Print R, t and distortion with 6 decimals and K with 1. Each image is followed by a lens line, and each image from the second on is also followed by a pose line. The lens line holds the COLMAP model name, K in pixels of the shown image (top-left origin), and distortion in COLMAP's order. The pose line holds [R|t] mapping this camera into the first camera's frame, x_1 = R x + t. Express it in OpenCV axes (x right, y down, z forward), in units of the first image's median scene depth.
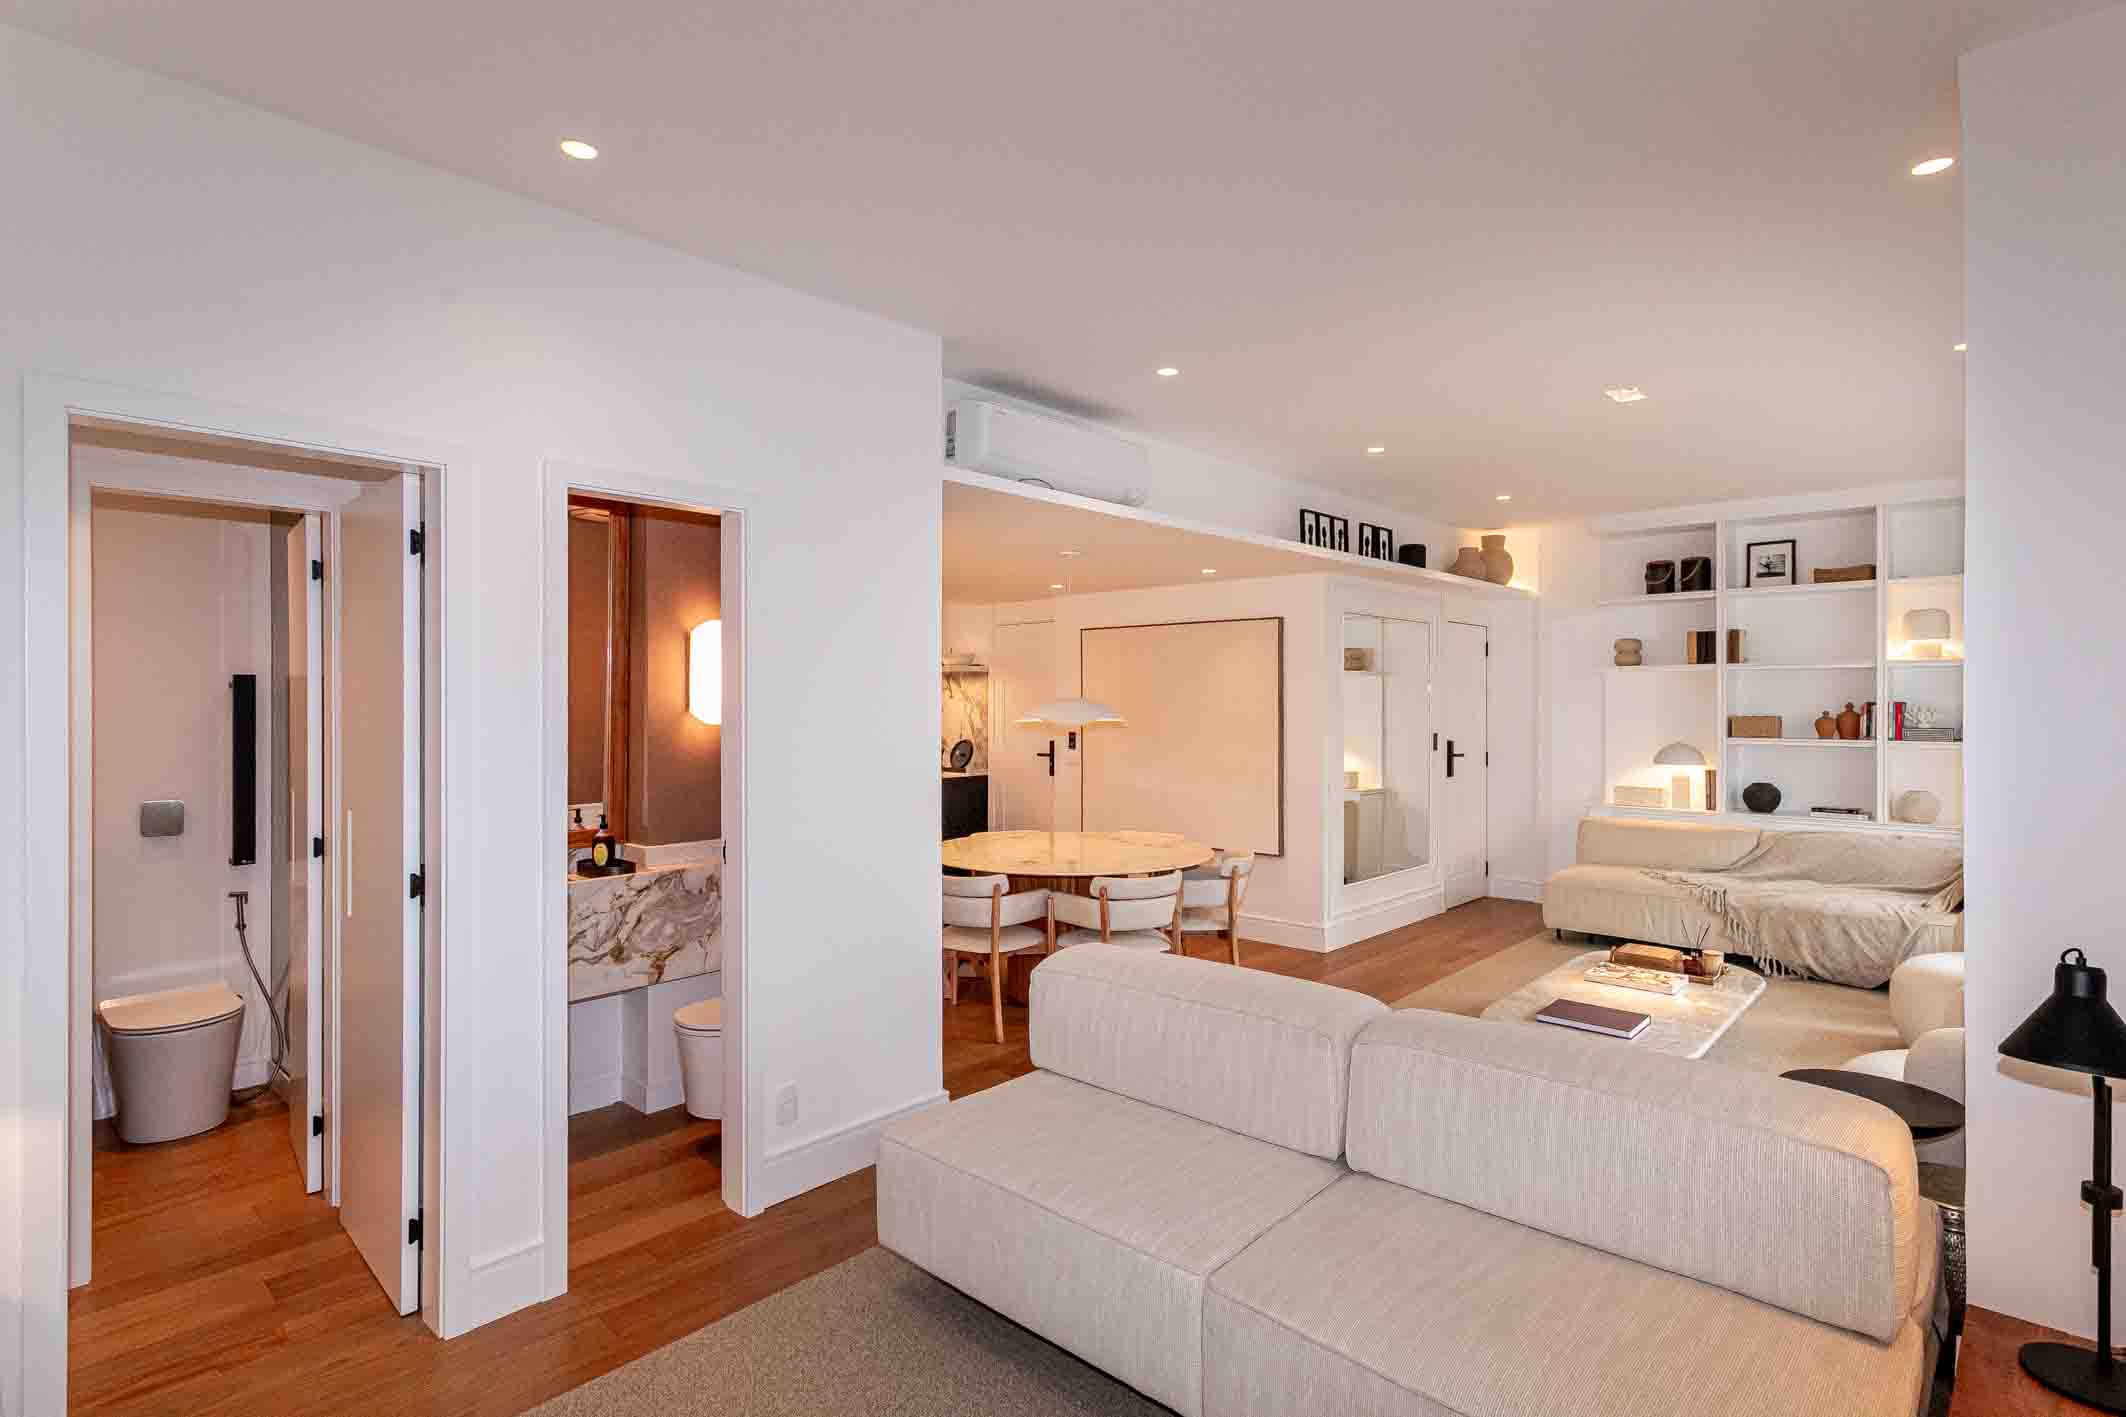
lens RADIAL K [[1057.6, 0, 1080.9], [0, 1057.6, 704.3], [0, 0, 1]] dist [0.011664, 0.000173]
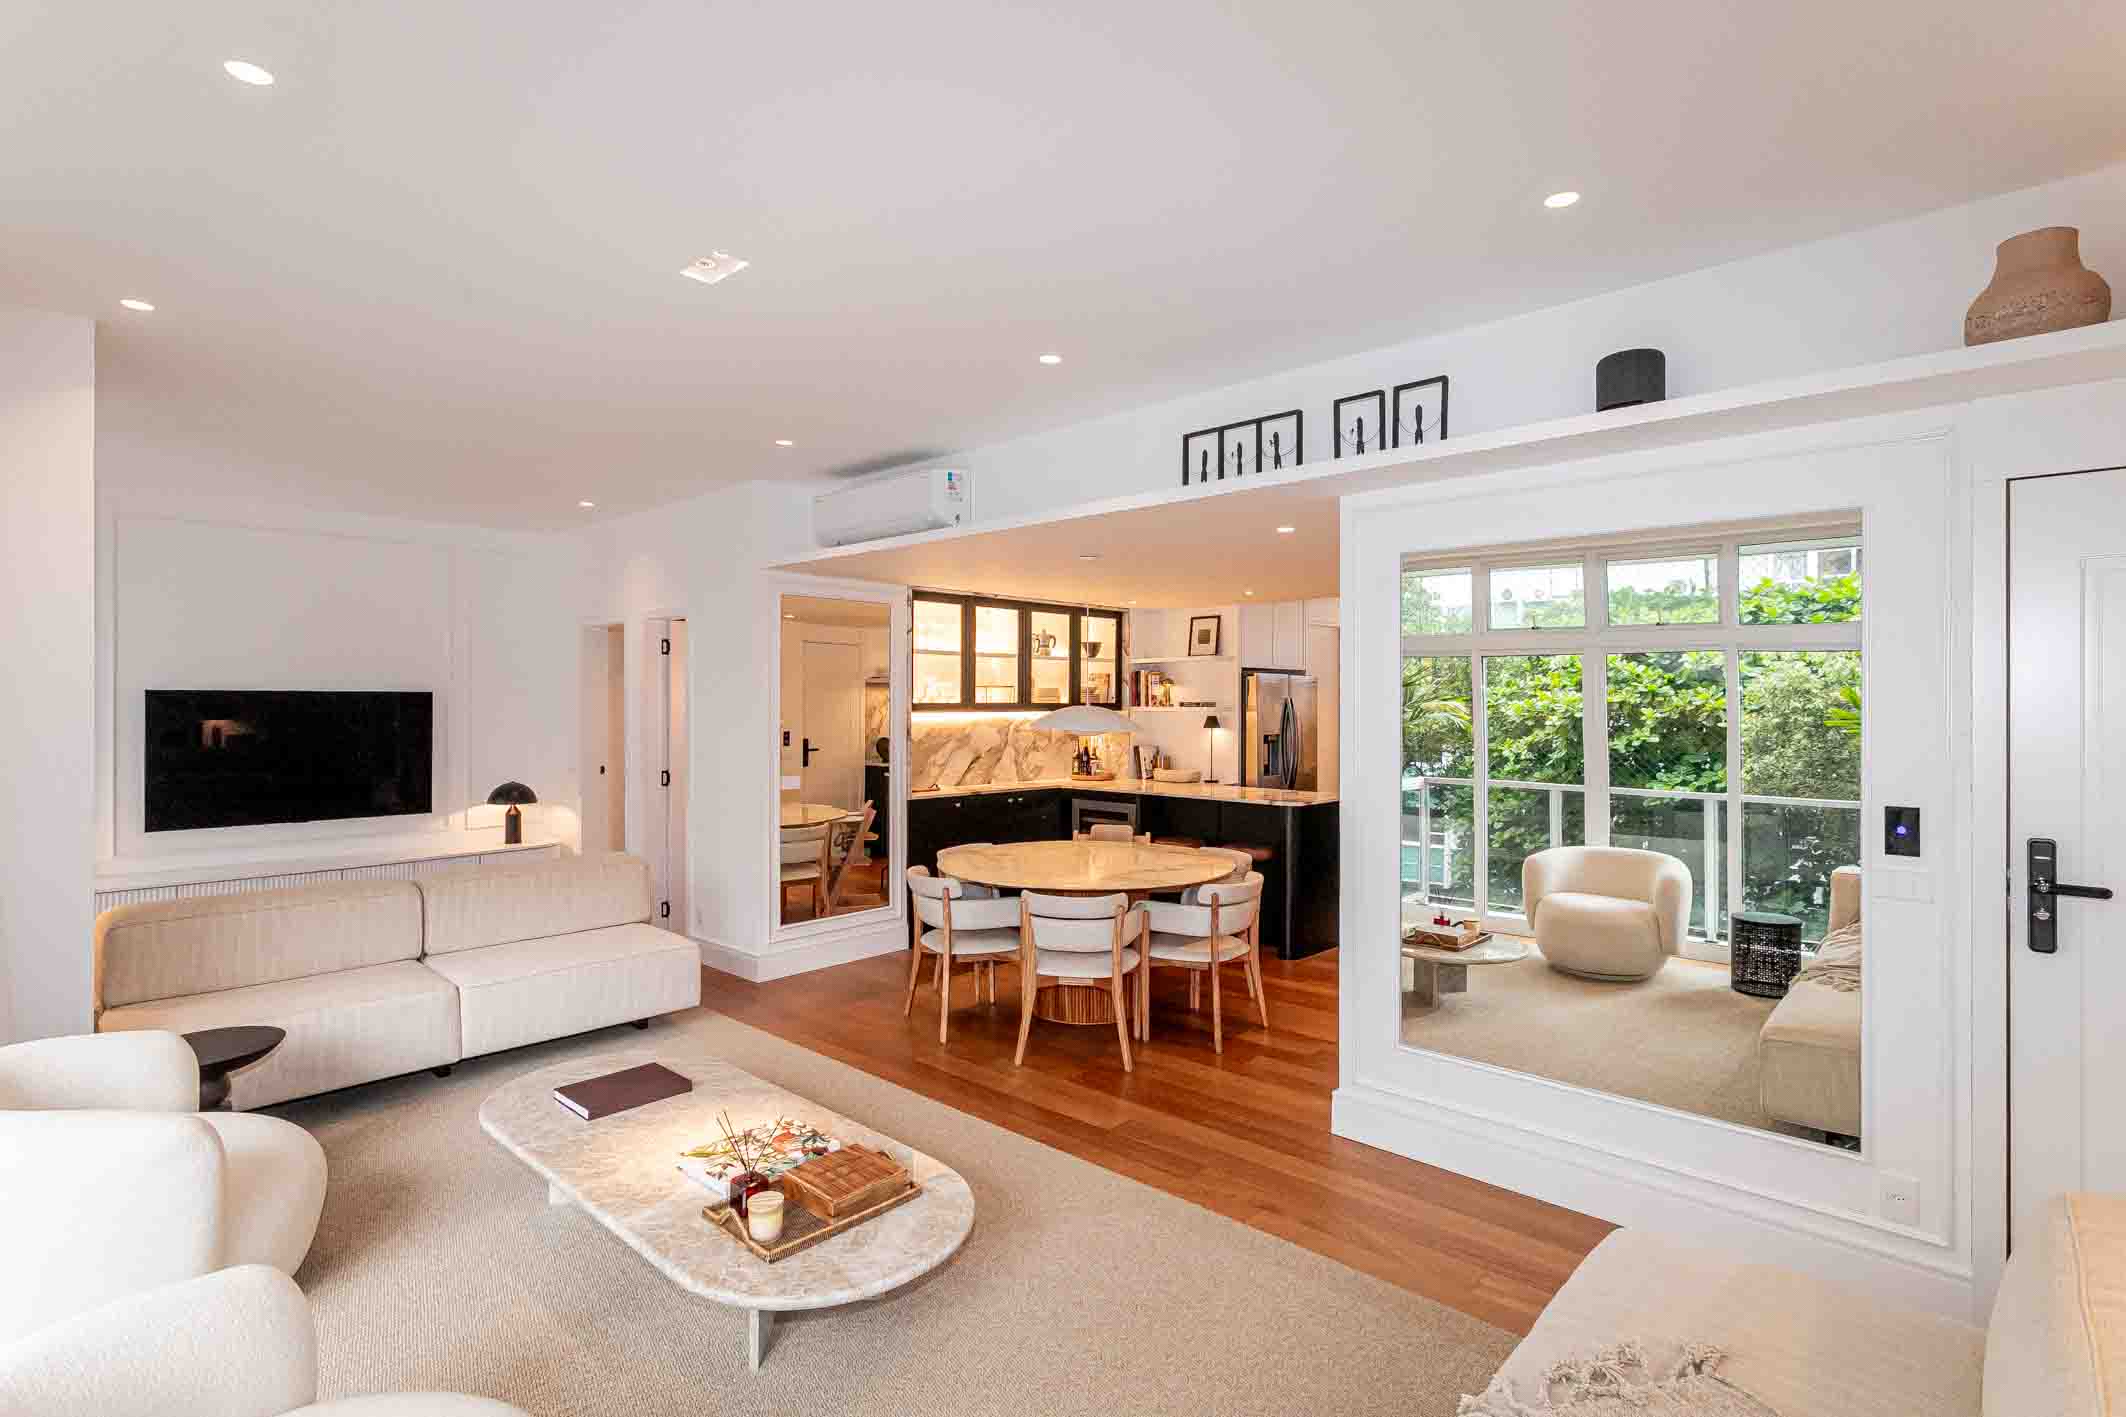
lens RADIAL K [[1028.0, 0, 1063.0], [0, 1028.0, 708.5], [0, 0, 1]] dist [0.002226, -0.000085]
pose [[-0.008480, 0.005763, -0.999947, 0.788135], [-0.005891, 0.999966, 0.005813, -0.008190], [0.999947, 0.005940, -0.008446, 0.824593]]
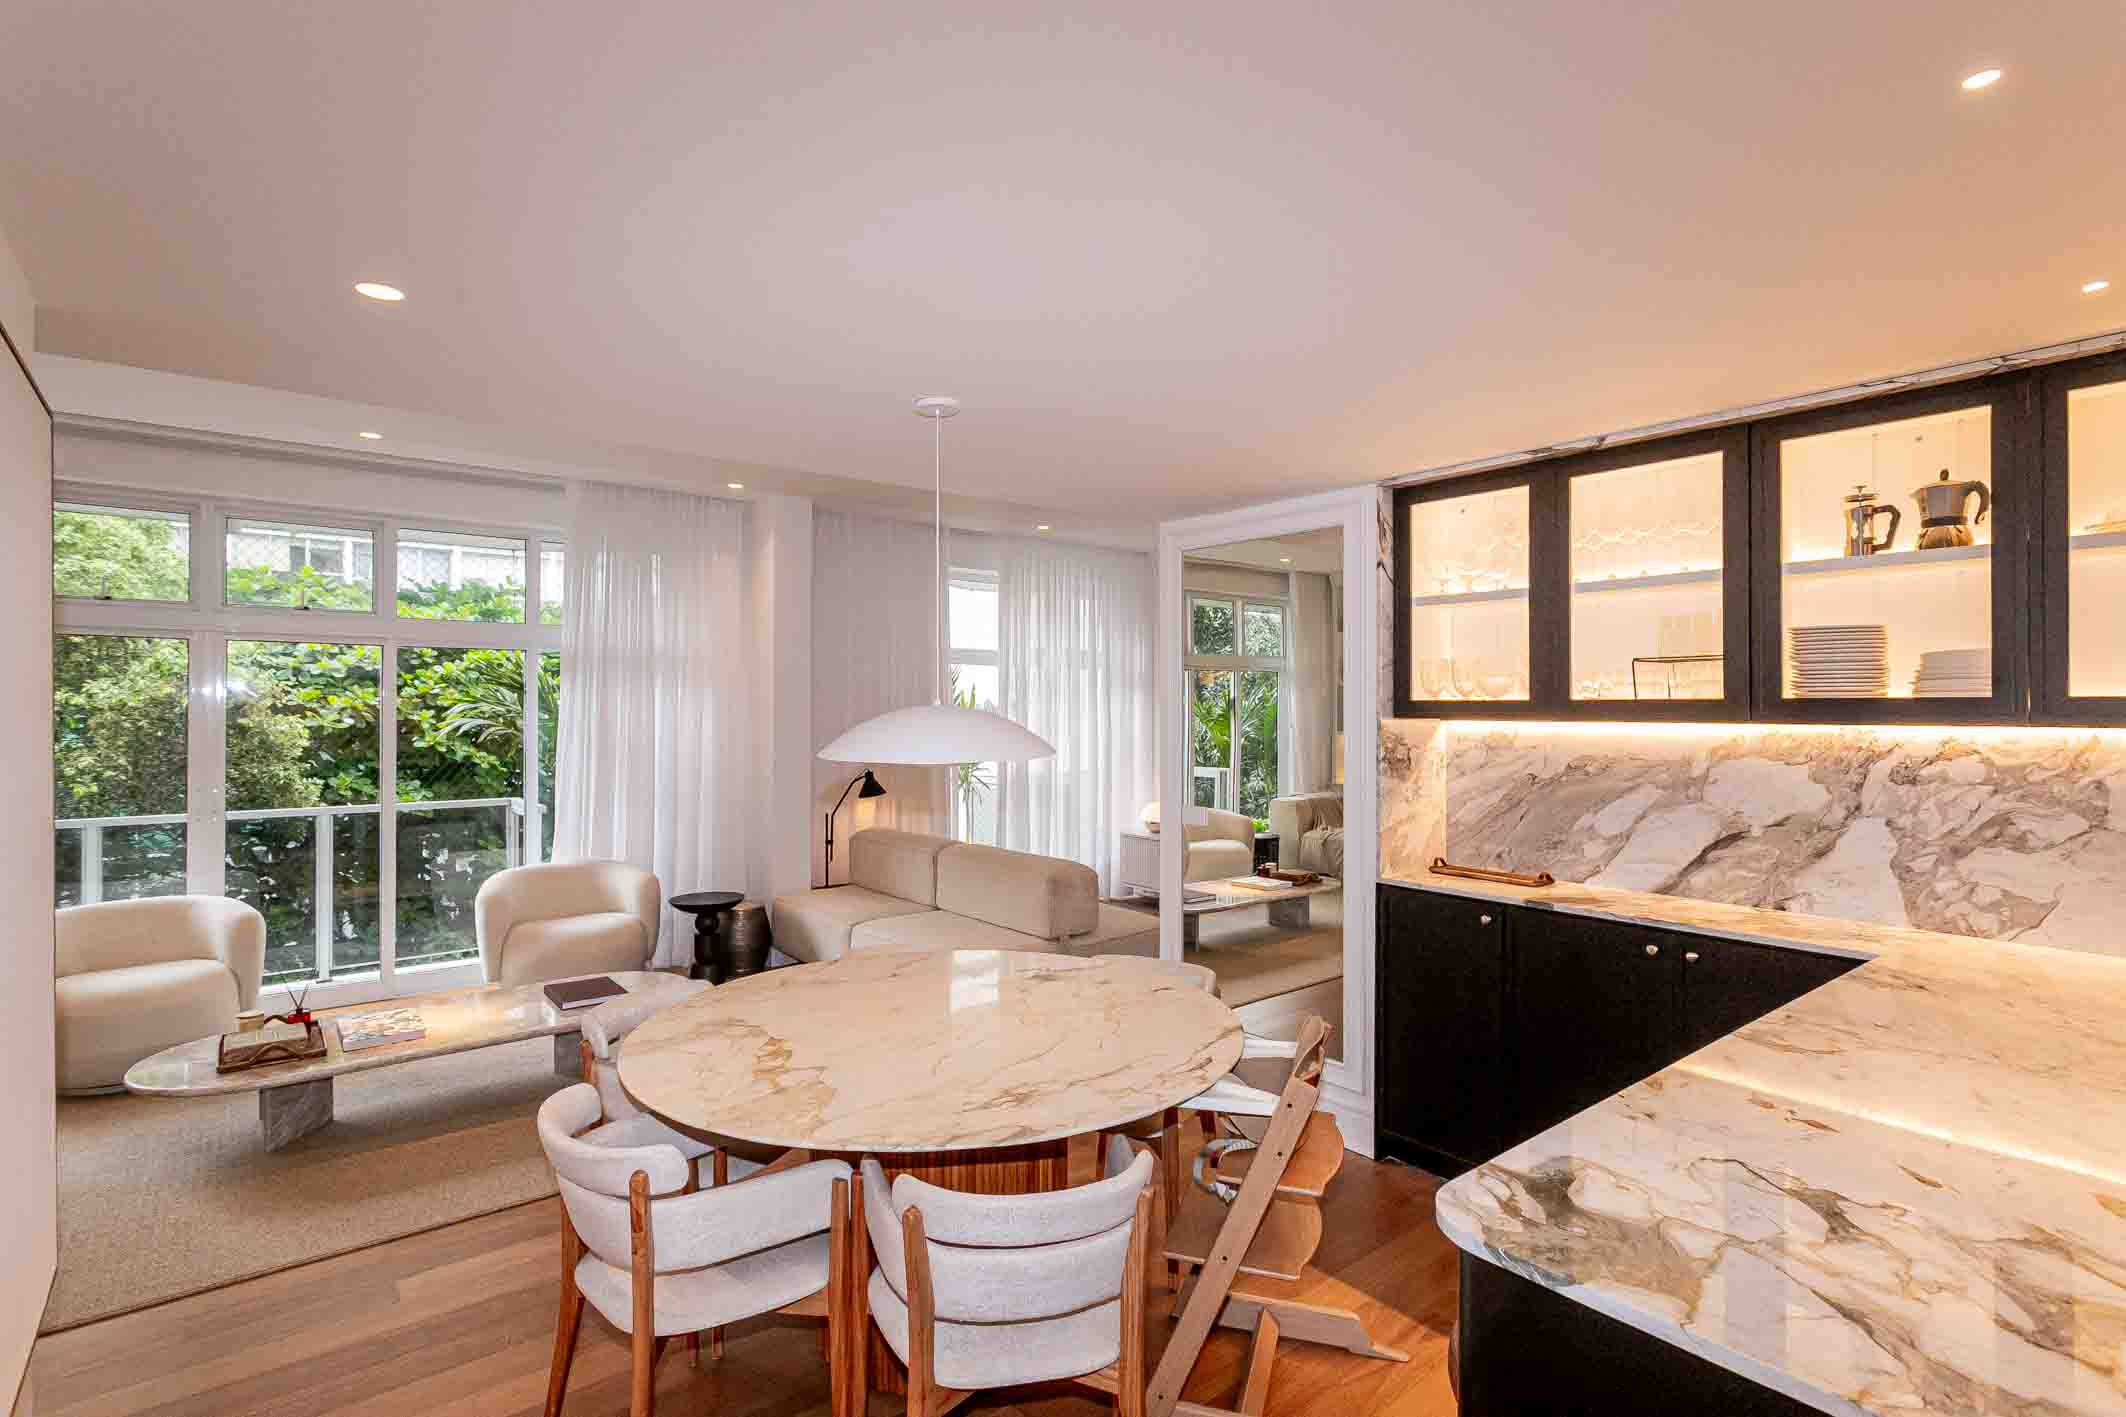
lens RADIAL K [[1028.0, 0, 1063.0], [0, 1028.0, 708.5], [0, 0, 1]] dist [0.002226, -0.000085]
pose [[-0.987121, 0.001241, 0.159970, -0.125208], [0.002124, 0.999983, 0.005348, -0.006530], [-0.159961, 0.005619, -0.987107, 1.219199]]
